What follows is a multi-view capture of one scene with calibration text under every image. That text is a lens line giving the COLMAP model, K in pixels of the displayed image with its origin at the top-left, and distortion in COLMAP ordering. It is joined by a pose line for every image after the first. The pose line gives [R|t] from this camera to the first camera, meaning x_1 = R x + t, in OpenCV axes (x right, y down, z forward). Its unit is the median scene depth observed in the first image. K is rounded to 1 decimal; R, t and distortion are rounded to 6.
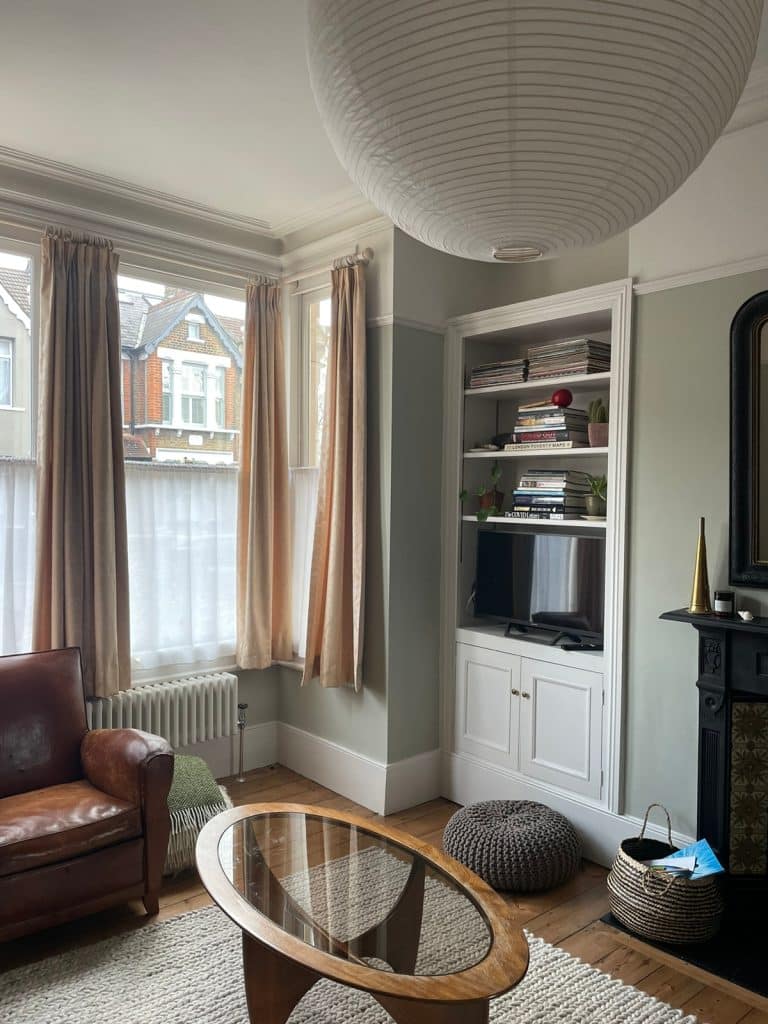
lens RADIAL K [[765.0, 0, 389.0], [0, 765.0, 513.2], [0, 0, 1]] dist [0.096325, -0.126703]
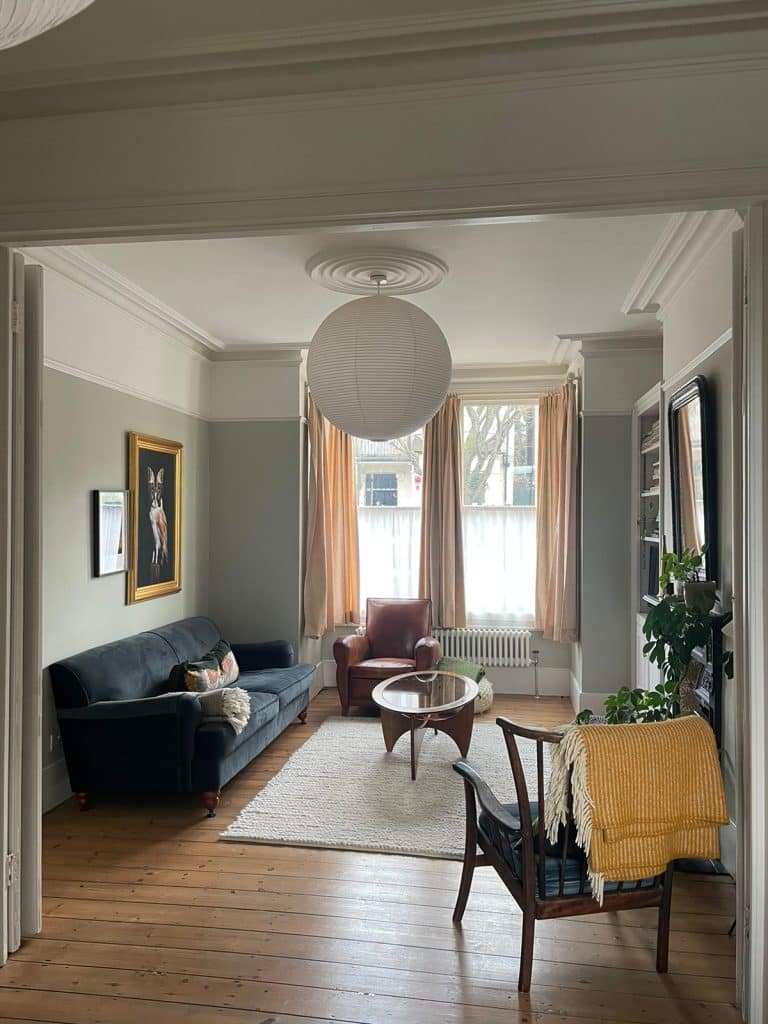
lens RADIAL K [[765.0, 0, 389.0], [0, 765.0, 513.2], [0, 0, 1]] dist [0.096325, -0.126703]
pose [[0.641820, -0.019450, -0.766608, 1.062140], [-0.010754, 0.999352, -0.034359, 0.017250], [0.766780, 0.030296, 0.641195, -0.369641]]
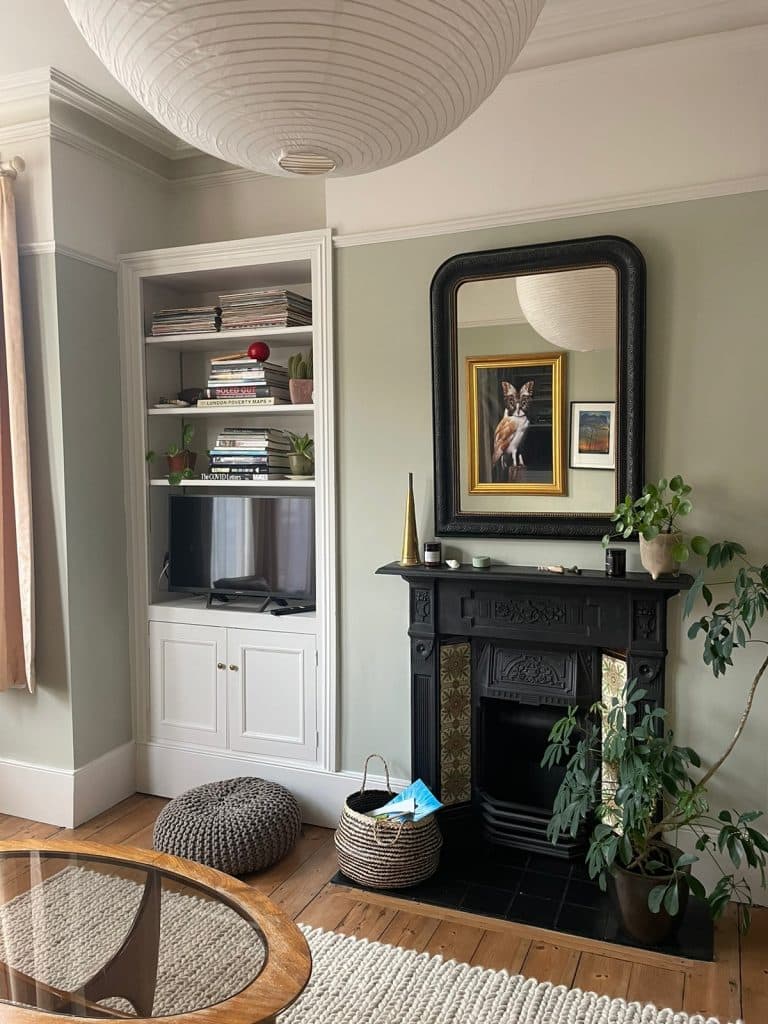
lens RADIAL K [[760.1, 0, 380.8], [0, 760.1, 511.0], [0, 0, 1]] dist [0.087961, -0.131066]
pose [[0.894844, -0.047987, 0.443792, -0.070459], [0.029599, 0.998395, 0.048273, 0.005209], [-0.445396, -0.030061, 0.894829, 0.092747]]
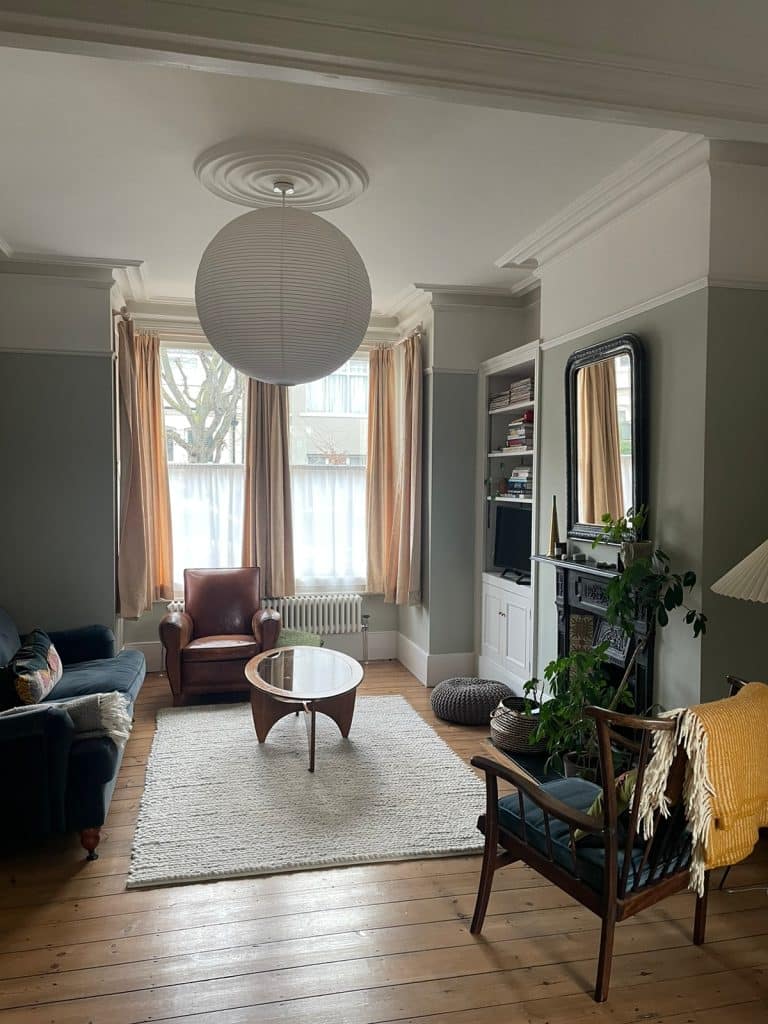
lens RADIAL K [[765.0, 0, 389.0], [0, 765.0, 513.2], [0, 0, 1]] dist [0.096325, -0.126703]
pose [[0.884644, 0.009887, -0.466162, 0.711649], [-0.003385, 0.999885, 0.014783, 0.016508], [0.466255, -0.011499, 0.884576, -0.455074]]
